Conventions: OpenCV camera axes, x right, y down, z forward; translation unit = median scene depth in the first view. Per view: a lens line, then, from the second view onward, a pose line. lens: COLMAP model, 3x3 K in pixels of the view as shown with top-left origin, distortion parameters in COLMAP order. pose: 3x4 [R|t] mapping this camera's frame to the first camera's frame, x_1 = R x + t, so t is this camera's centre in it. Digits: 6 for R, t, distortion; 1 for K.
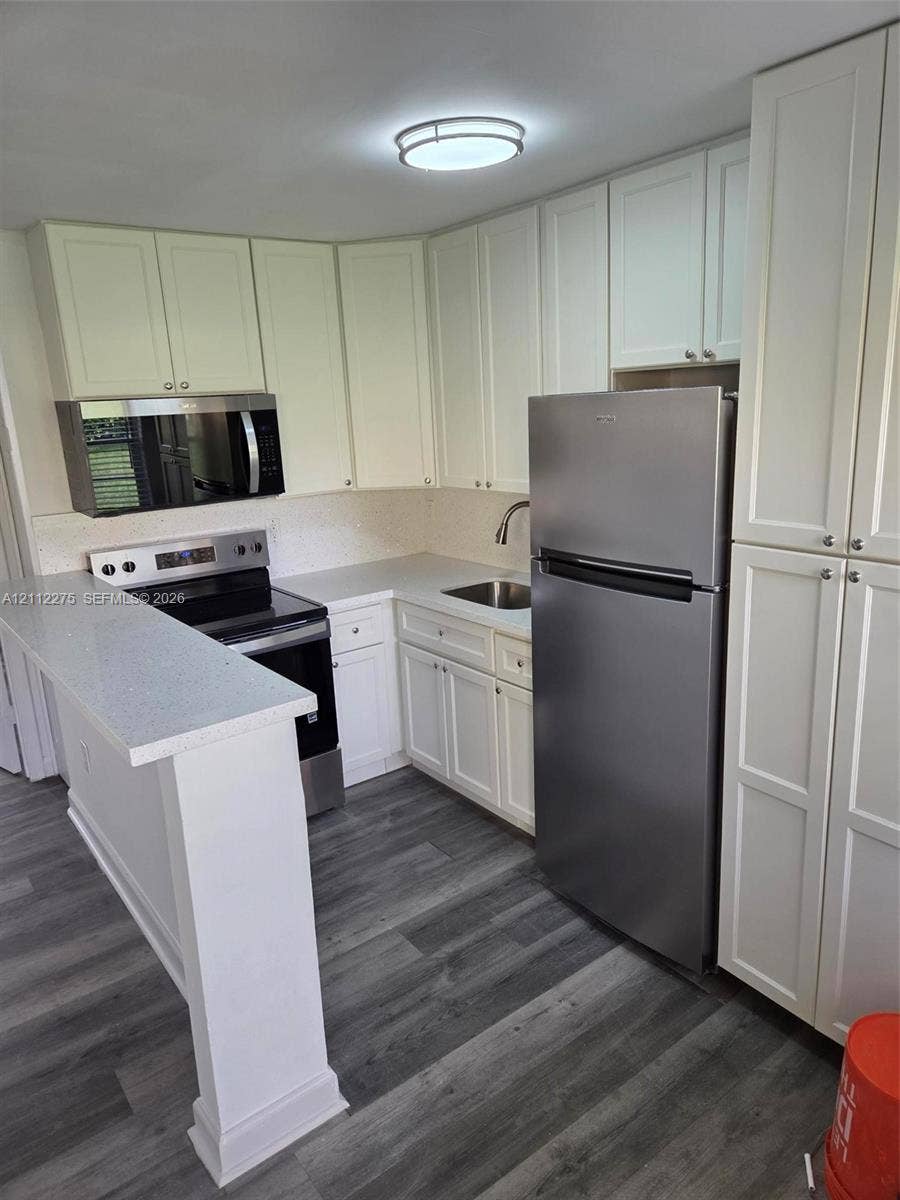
lens RADIAL K [[812.4, 0, 450.0], [0, 812.4, 600.0], [0, 0, 1]] dist [0.087128, -0.079828]
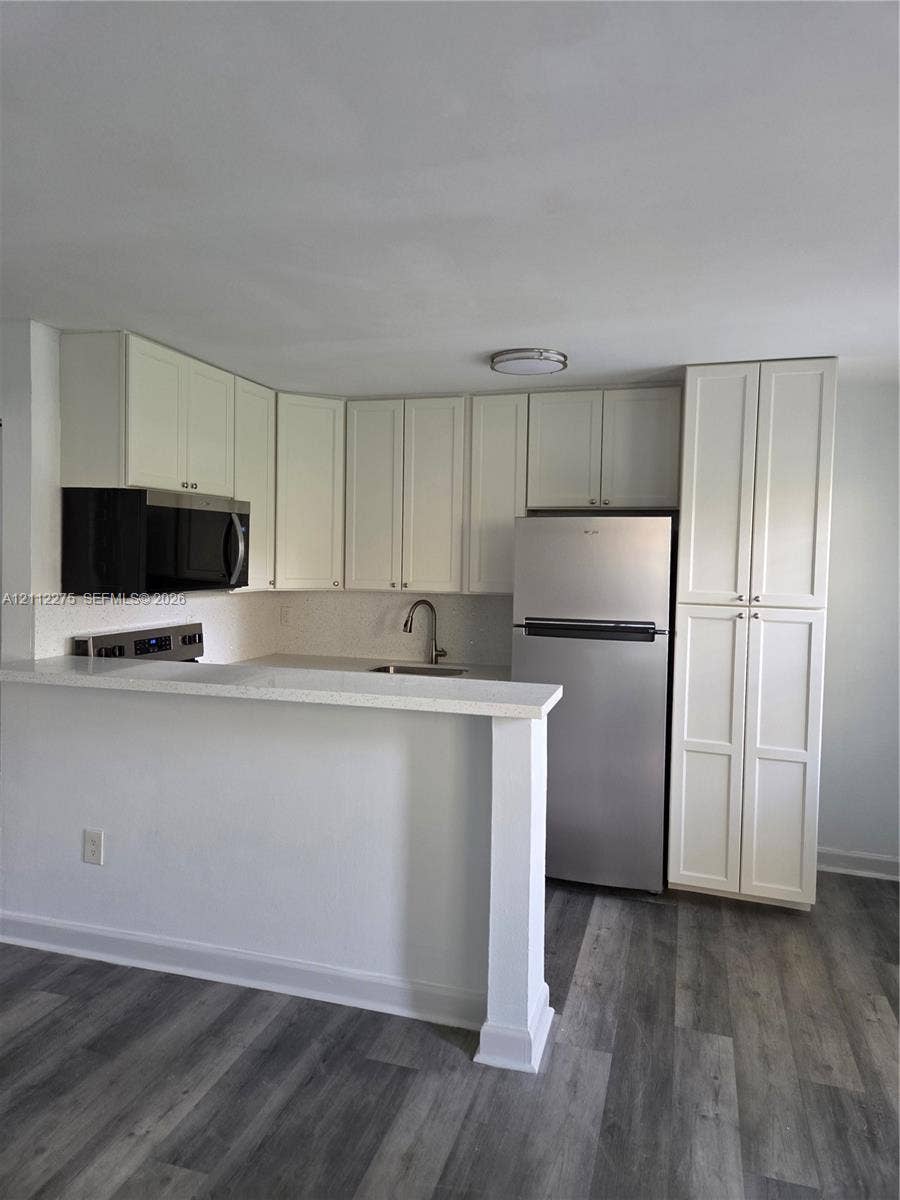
lens RADIAL K [[812.4, 0, 450.0], [0, 812.4, 600.0], [0, 0, 1]] dist [0.087128, -0.079828]
pose [[0.800958, 0.029172, 0.598009, -0.996475], [0.092093, 0.980923, -0.171198, 0.160206], [-0.591595, 0.192195, 0.782992, -0.065711]]
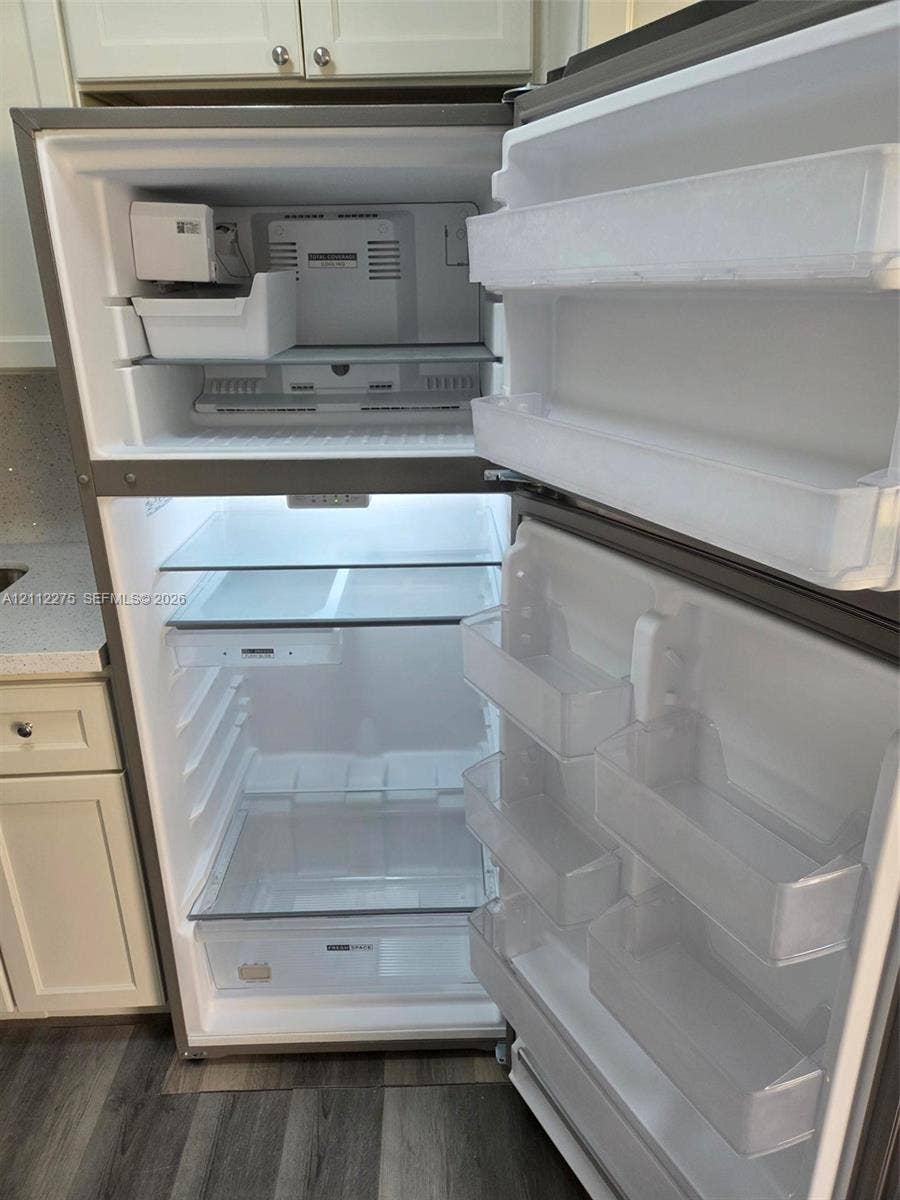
lens RADIAL K [[812.4, 0, 450.0], [0, 812.4, 600.0], [0, 0, 1]] dist [0.087128, -0.079828]
pose [[0.588429, -0.261372, 0.765138, -0.153790], [0.186068, 0.964686, 0.186441, -0.050040], [-0.786848, 0.032661, 0.616282, 0.672925]]
